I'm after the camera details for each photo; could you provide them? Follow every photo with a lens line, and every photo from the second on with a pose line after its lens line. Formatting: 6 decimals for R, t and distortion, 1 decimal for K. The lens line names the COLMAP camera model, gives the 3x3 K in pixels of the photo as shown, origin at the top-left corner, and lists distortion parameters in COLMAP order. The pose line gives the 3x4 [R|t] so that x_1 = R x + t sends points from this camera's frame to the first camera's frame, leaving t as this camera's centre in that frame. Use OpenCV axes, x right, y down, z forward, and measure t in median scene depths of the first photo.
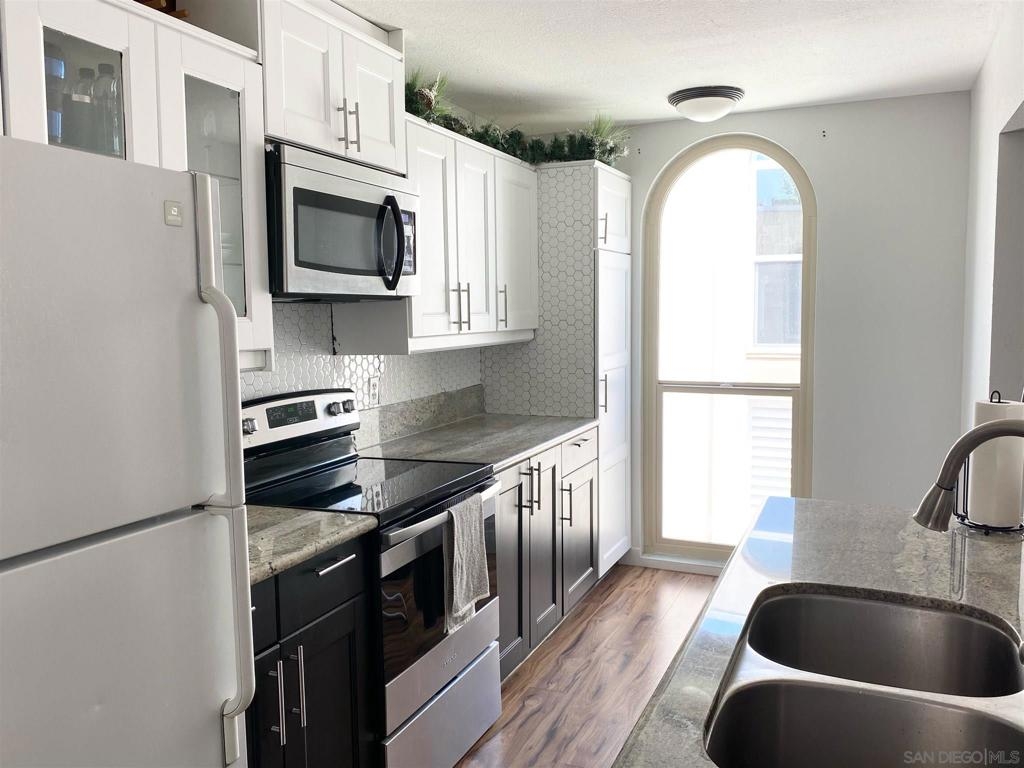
lens RADIAL K [[832.3, 0, 512.6], [0, 832.3, 384.8], [0, 0, 1]] dist [-0.013999, -0.001910]
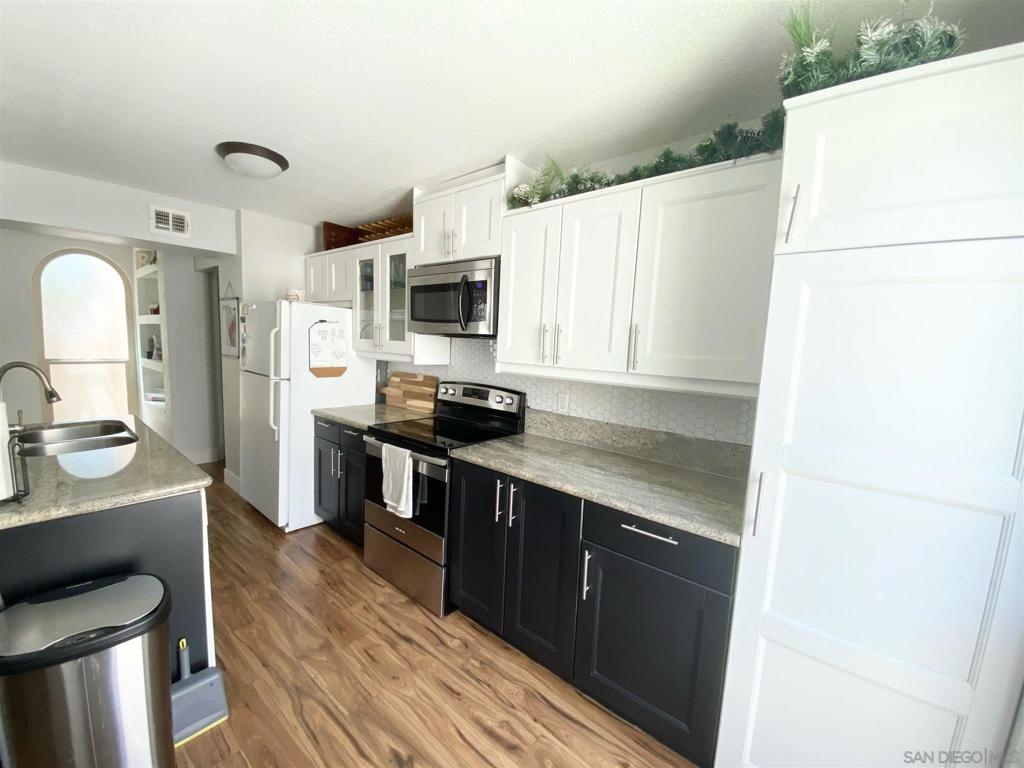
lens RADIAL K [[419.1, 0, 512.8], [0, 419.1, 389.4], [0, 0, 1]] dist [-0.010232, -0.000039]
pose [[-0.296761, 0.102056, -0.949483, 0.585248], [-0.128566, 0.980951, 0.145622, -0.118193], [0.946258, 0.165287, -0.277987, 1.210723]]
